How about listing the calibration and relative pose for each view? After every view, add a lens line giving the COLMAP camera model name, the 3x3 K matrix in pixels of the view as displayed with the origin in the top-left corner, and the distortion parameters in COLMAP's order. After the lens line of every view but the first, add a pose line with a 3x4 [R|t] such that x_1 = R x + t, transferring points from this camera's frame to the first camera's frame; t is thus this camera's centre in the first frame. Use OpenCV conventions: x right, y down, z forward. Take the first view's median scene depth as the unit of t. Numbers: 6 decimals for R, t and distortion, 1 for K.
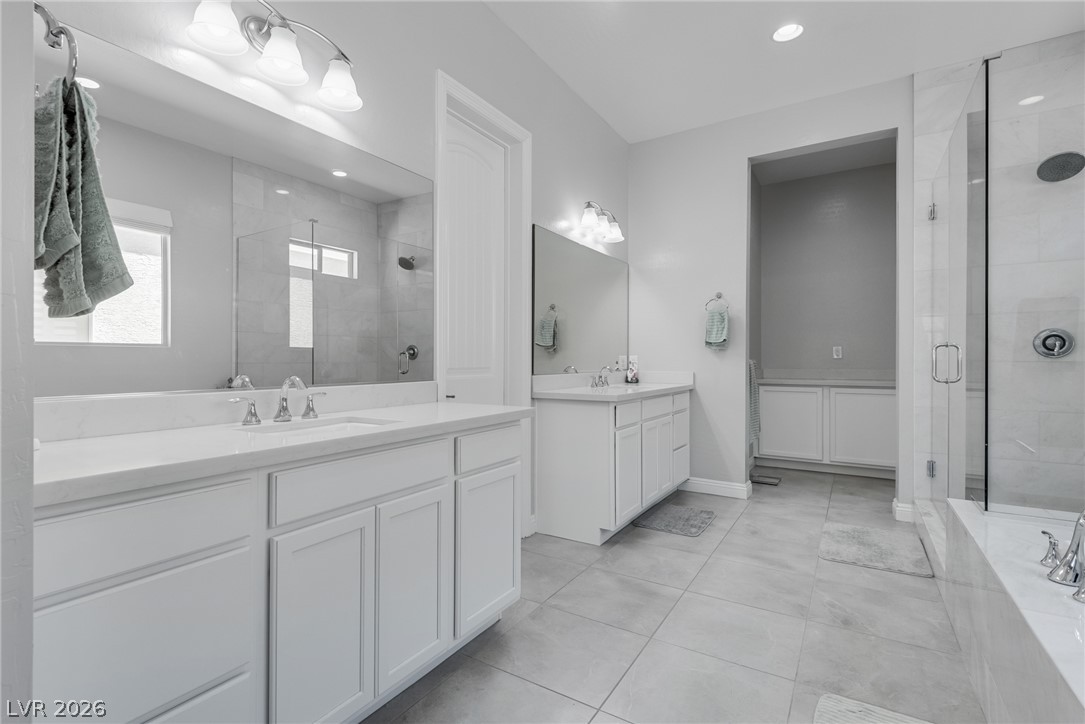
lens RADIAL K [[495.3, 0, 512.5], [0, 495.3, 361.8], [0, 0, 1]] dist [0.001512, -0.000342]
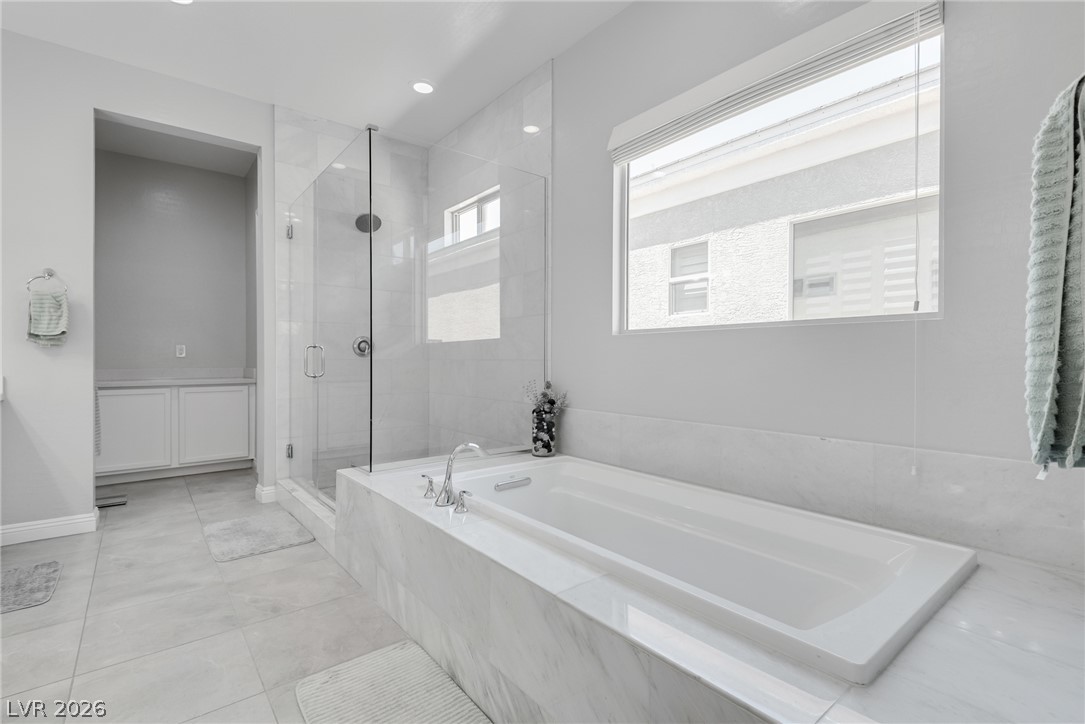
lens RADIAL K [[495.3, 0, 512.5], [0, 495.3, 361.8], [0, 0, 1]] dist [0.001512, -0.000342]
pose [[0.321784, -0.004886, 0.946800, -0.094971], [0.004641, 0.999983, 0.003583, 0.002568], [-0.946802, 0.003242, 0.321802, 0.123737]]
